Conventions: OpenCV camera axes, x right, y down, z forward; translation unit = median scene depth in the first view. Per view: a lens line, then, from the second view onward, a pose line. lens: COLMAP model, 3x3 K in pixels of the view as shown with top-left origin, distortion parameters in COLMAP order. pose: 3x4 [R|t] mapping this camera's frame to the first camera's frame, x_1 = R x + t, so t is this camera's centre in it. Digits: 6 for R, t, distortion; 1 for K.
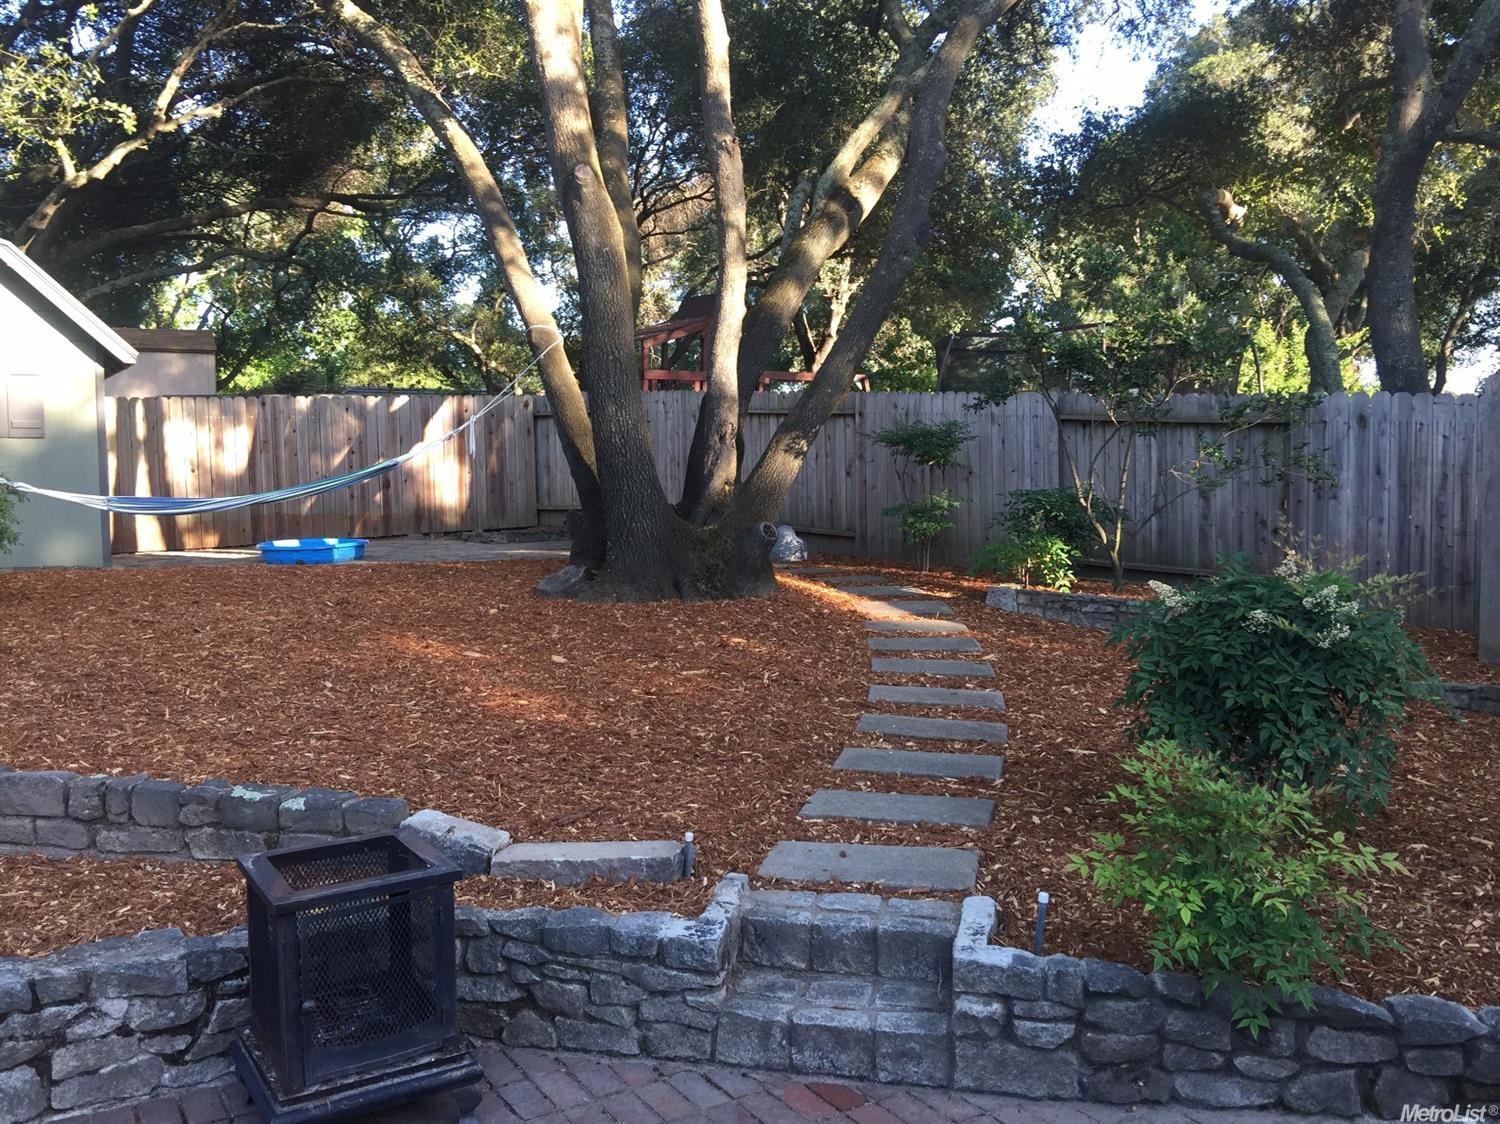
lens RADIAL K [[1260.3, 0, 745.8], [0, 1260.3, 534.6], [0, 0, 1]] dist [0.062173, -0.099916]
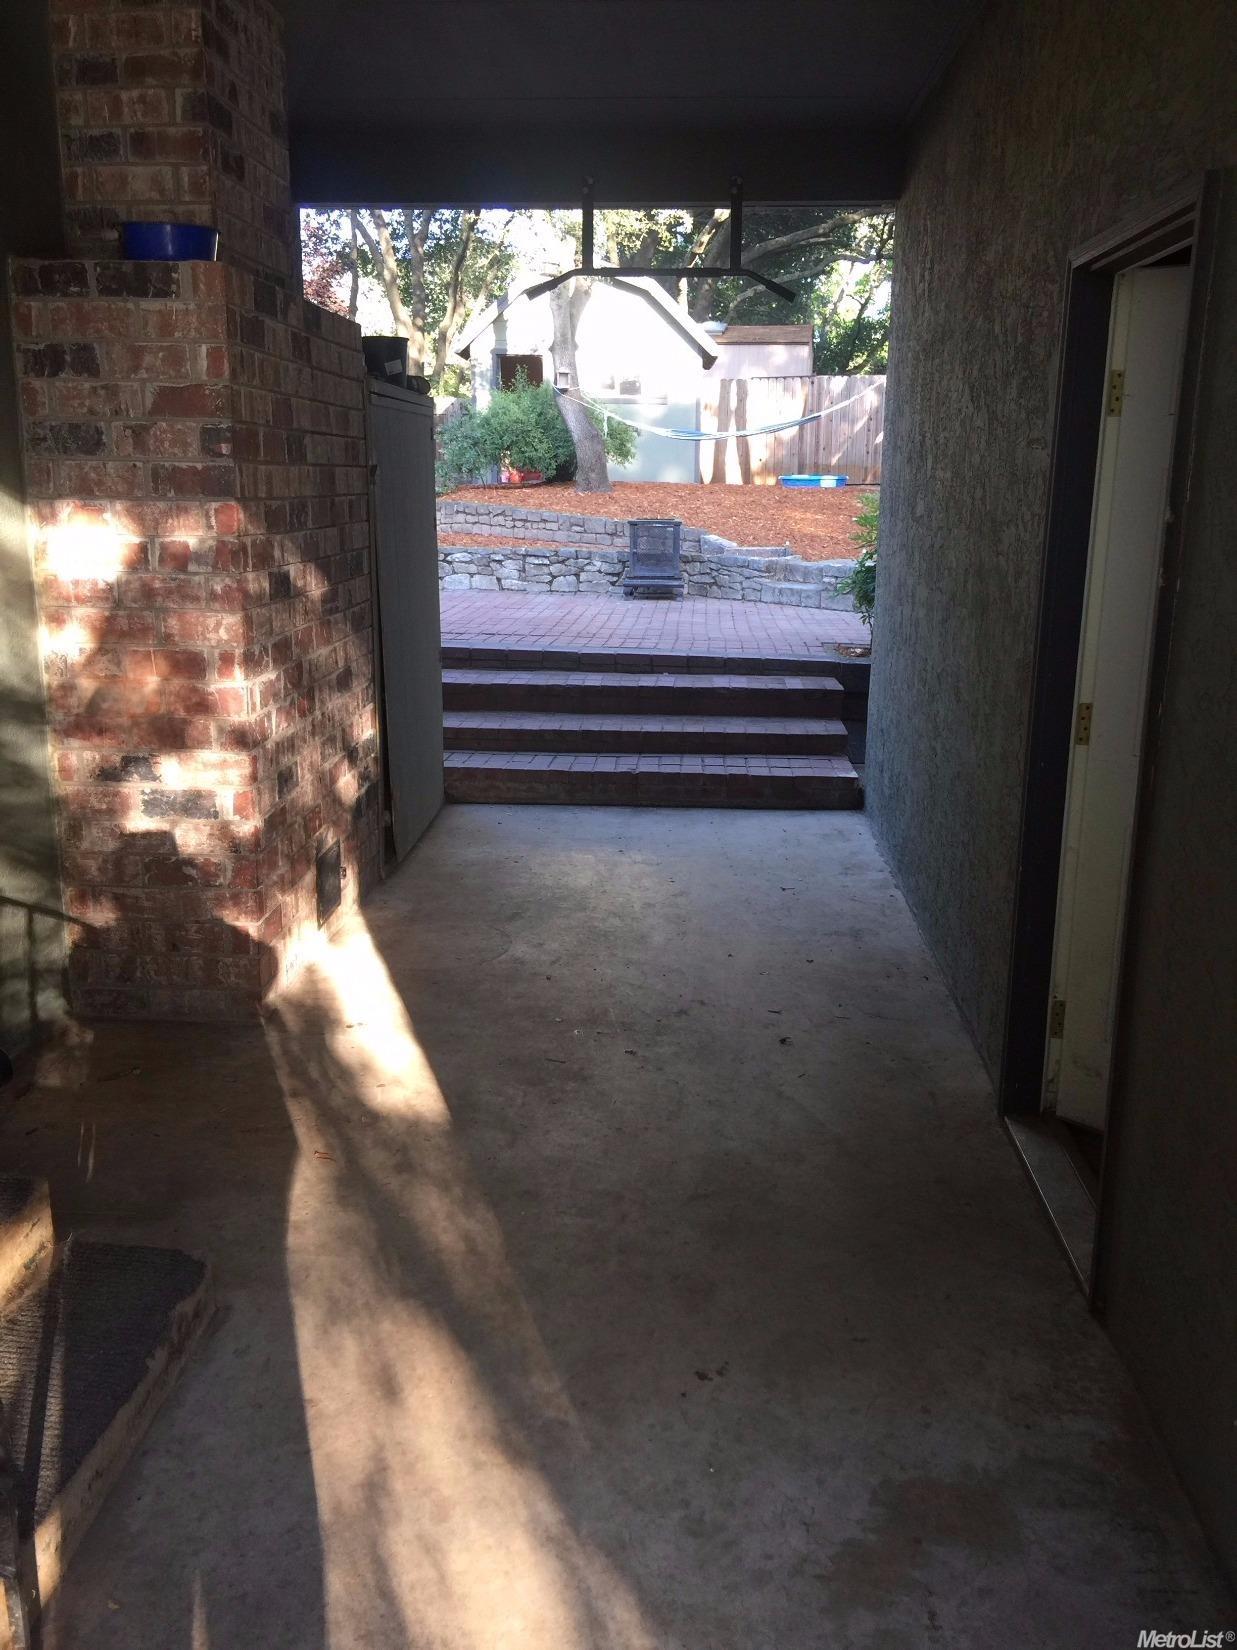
lens RADIAL K [[1386.3, 0, 618.5], [0, 1386.3, 825.0], [0, 0, 1]] dist [0.062173, -0.099916]
pose [[0.821403, 0.167381, -0.545234, 0.637671], [-0.057527, 0.975407, 0.212773, 0.100691], [0.567439, -0.143406, 0.810831, -0.781402]]
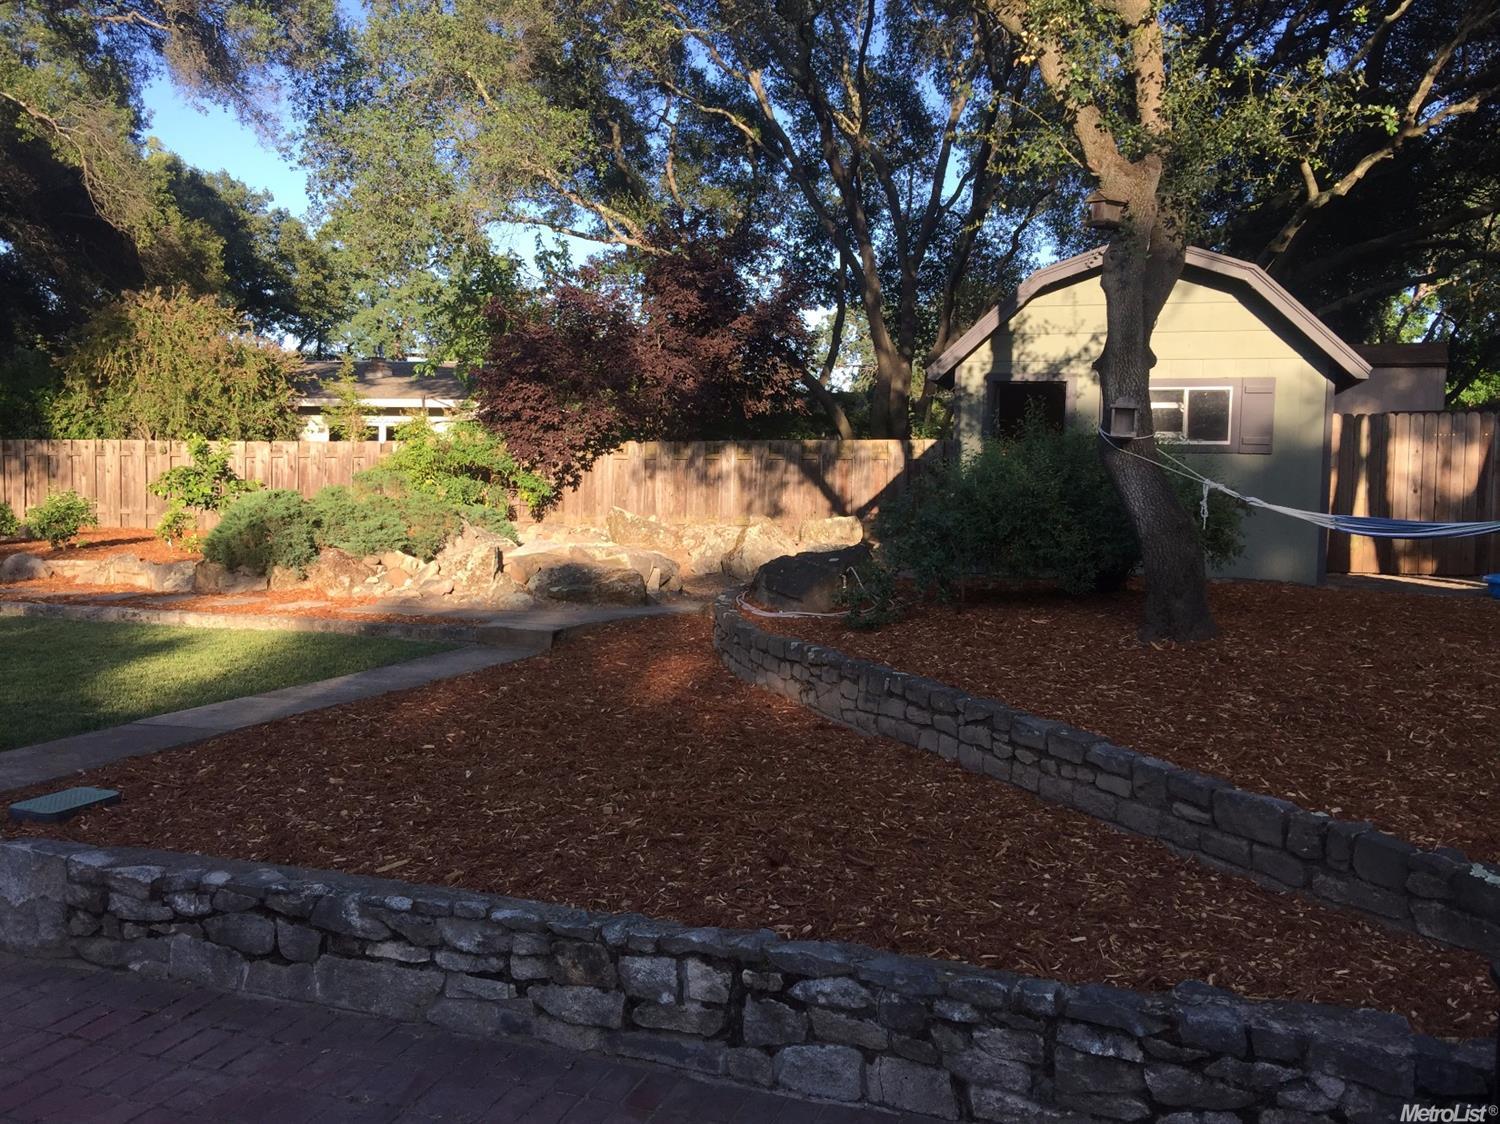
lens RADIAL K [[1260.3, 0, 745.8], [0, 1260.3, 534.6], [0, 0, 1]] dist [0.062173, -0.099916]
pose [[0.633390, 0.064805, -0.771114, -0.034823], [-0.075667, 0.996899, 0.021627, -0.002018], [0.770124, 0.044650, 0.636330, 0.035624]]
